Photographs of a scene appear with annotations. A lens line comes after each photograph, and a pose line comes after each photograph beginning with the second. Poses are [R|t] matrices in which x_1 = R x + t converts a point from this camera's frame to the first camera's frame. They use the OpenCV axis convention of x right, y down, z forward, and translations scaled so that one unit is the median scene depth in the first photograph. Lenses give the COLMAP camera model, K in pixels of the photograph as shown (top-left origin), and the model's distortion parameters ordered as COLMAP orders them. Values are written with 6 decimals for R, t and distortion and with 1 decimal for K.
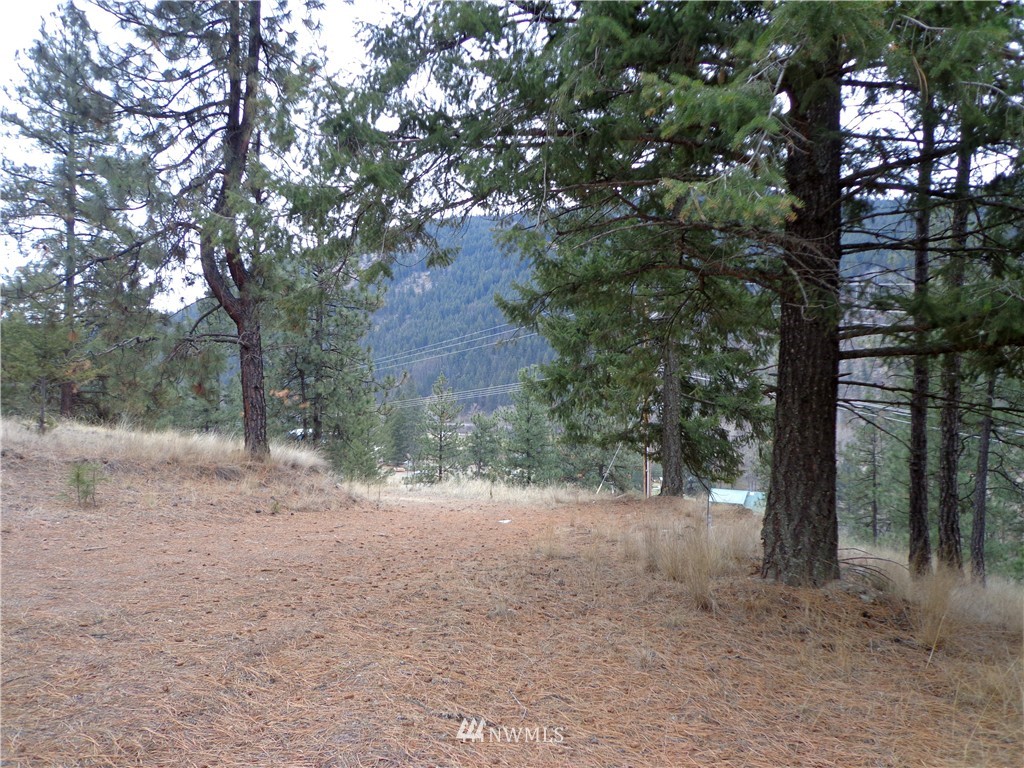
lens RADIAL K [[769.0, 0, 509.4], [0, 769.0, 385.7], [0, 0, 1]] dist [0.006995, 0.007624]
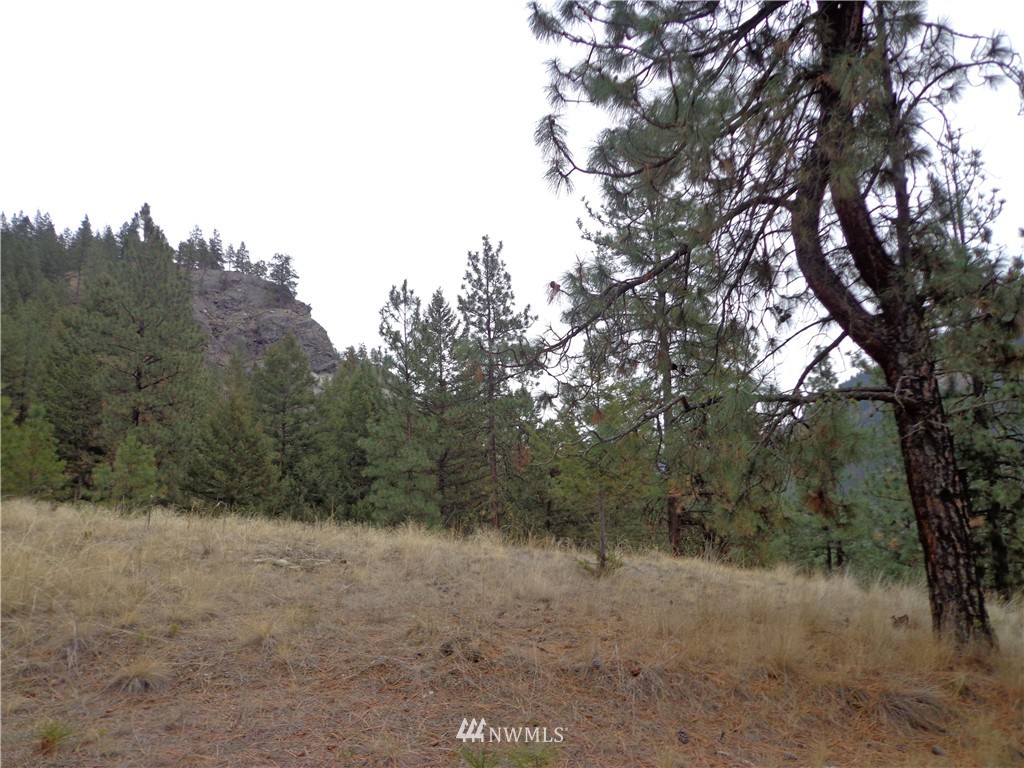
lens RADIAL K [[769.0, 0, 510.3], [0, 769.0, 386.4], [0, 0, 1]] dist [0.006995, 0.007624]
pose [[0.727744, -0.141123, -0.671173, -0.185527], [0.041483, 0.985867, -0.162312, 0.002676], [0.684593, 0.090280, 0.723313, 0.450632]]
